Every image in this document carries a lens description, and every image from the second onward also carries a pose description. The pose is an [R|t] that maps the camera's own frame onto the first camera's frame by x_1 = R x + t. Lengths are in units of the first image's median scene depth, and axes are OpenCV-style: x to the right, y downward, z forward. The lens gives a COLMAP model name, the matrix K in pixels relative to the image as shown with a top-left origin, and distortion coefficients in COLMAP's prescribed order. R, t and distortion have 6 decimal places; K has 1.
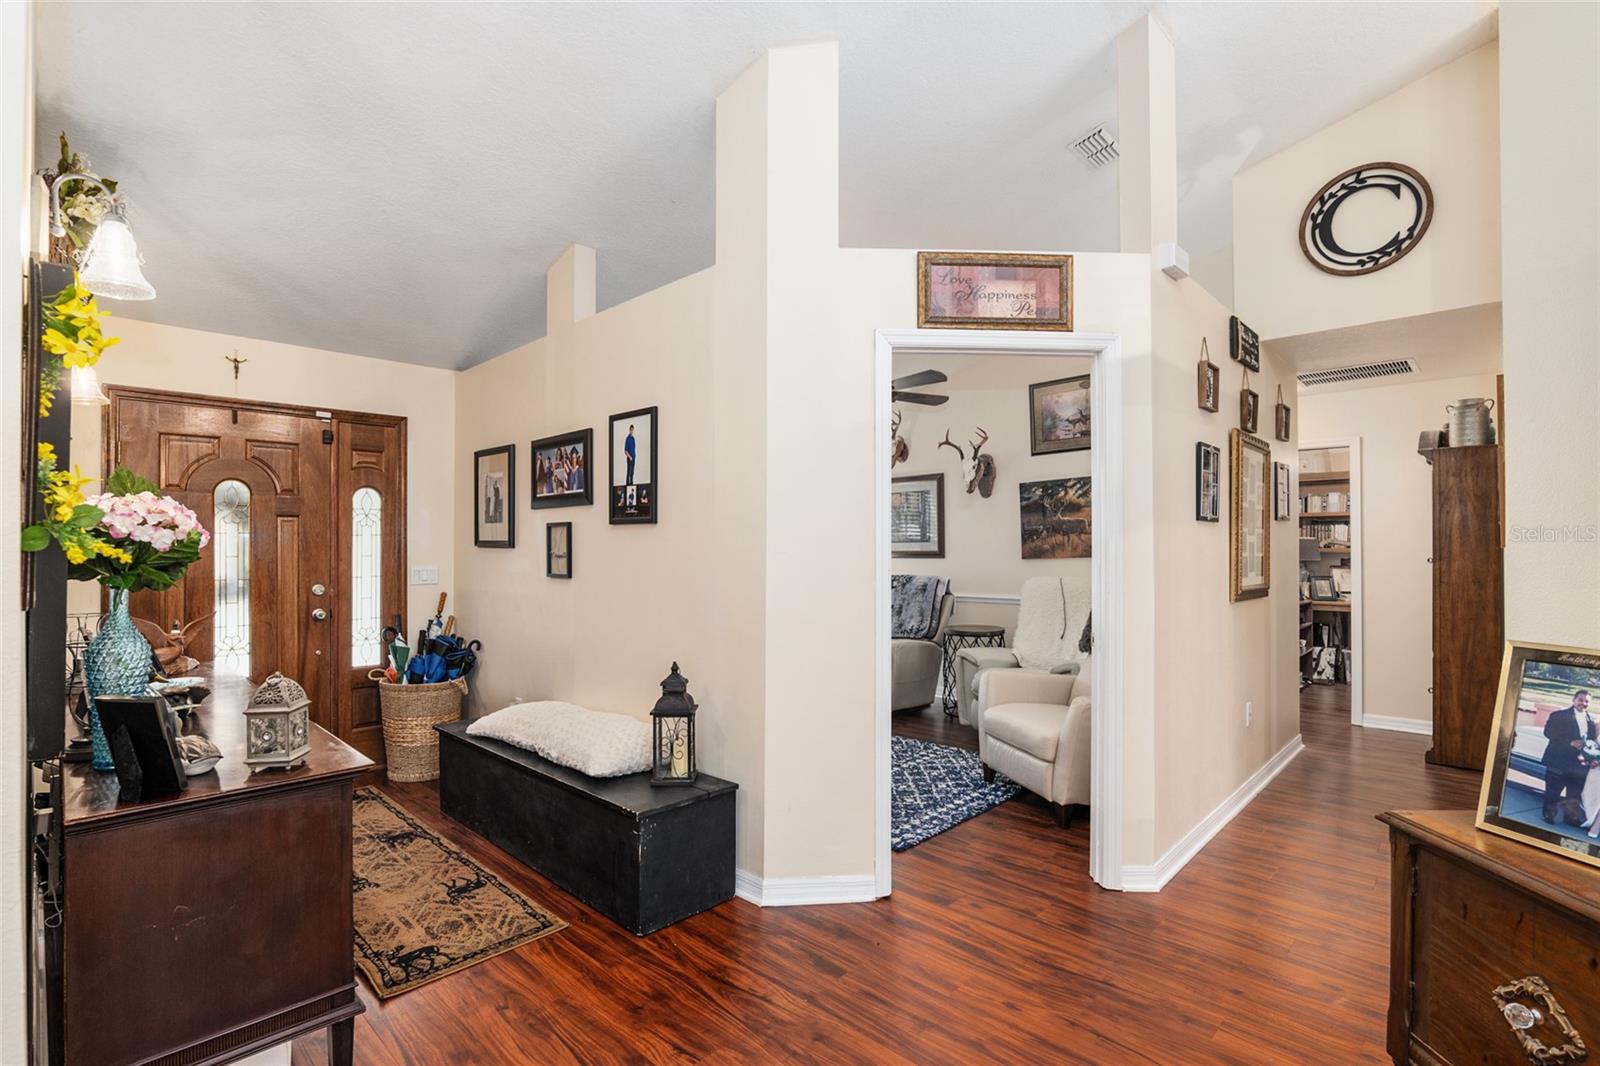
lens RADIAL K [[772.3, 0, 800.4], [0, 772.3, 543.1], [0, 0, 1]] dist [-0.007366, 0.000817]
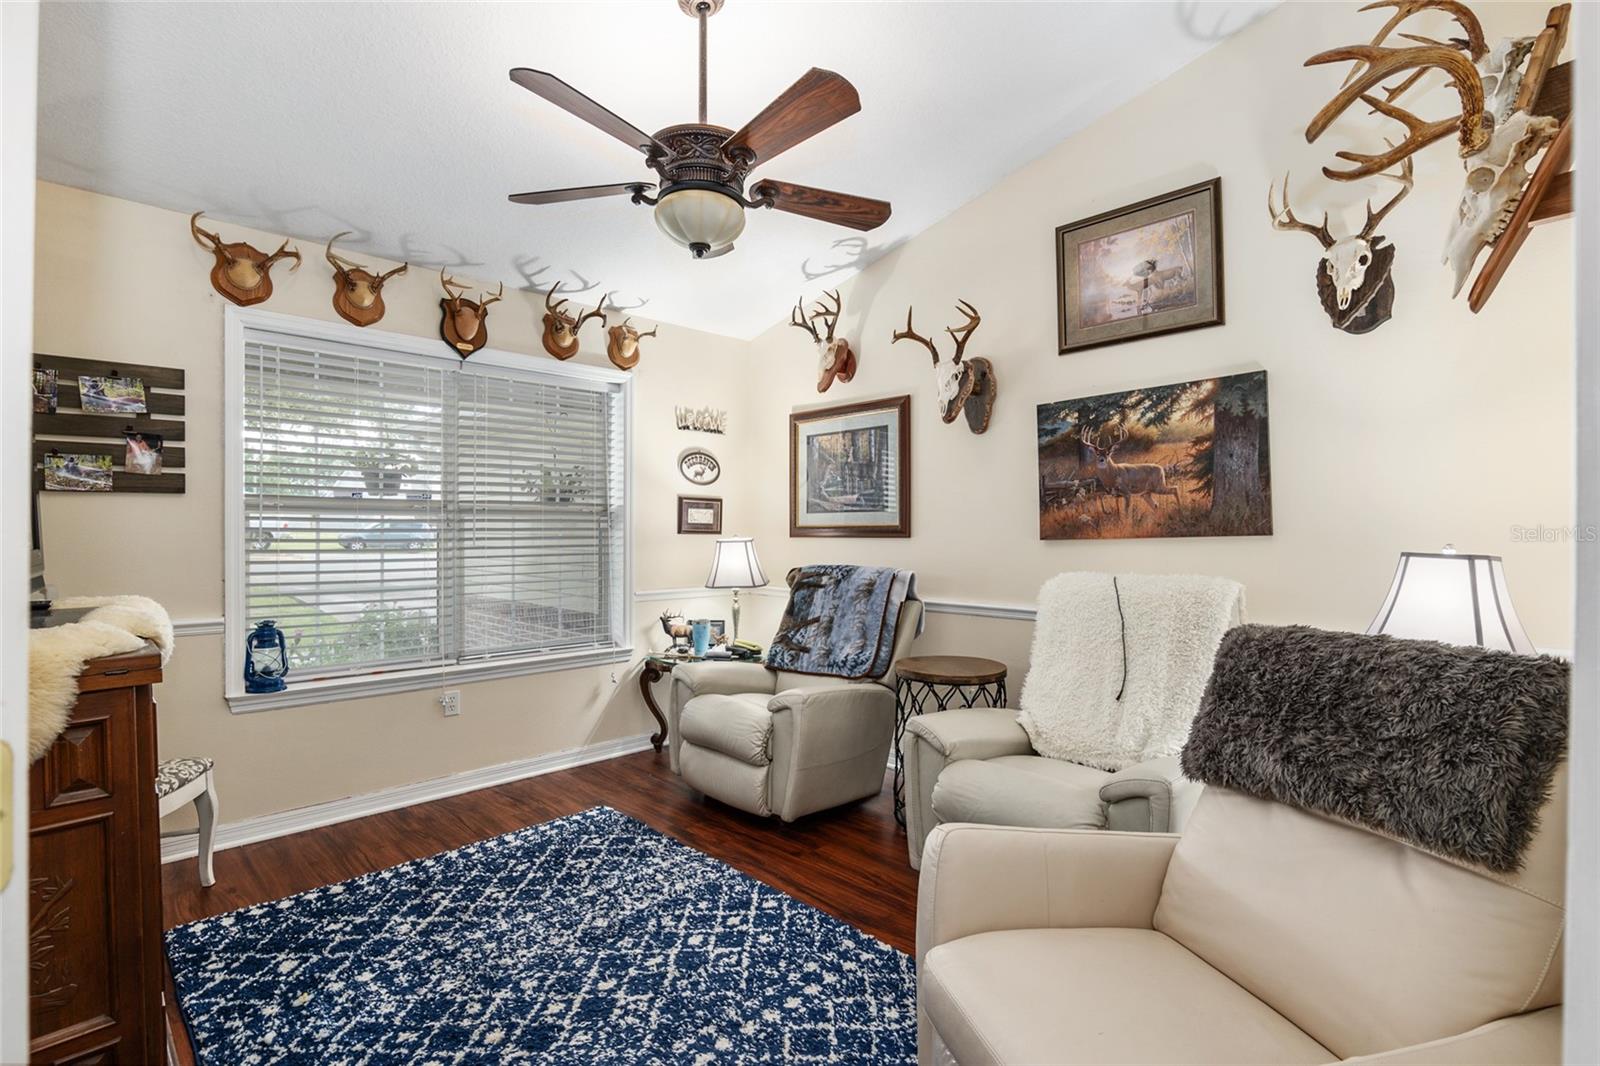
lens RADIAL K [[772.3, 0, 799.3], [0, 772.3, 526.0], [0, 0, 1]] dist [-0.007366, 0.000817]
pose [[0.999494, 0.006806, -0.031077, 0.128856], [-0.006742, 0.999975, 0.002169, 0.010739], [0.031091, -0.001958, 0.999515, 0.433129]]
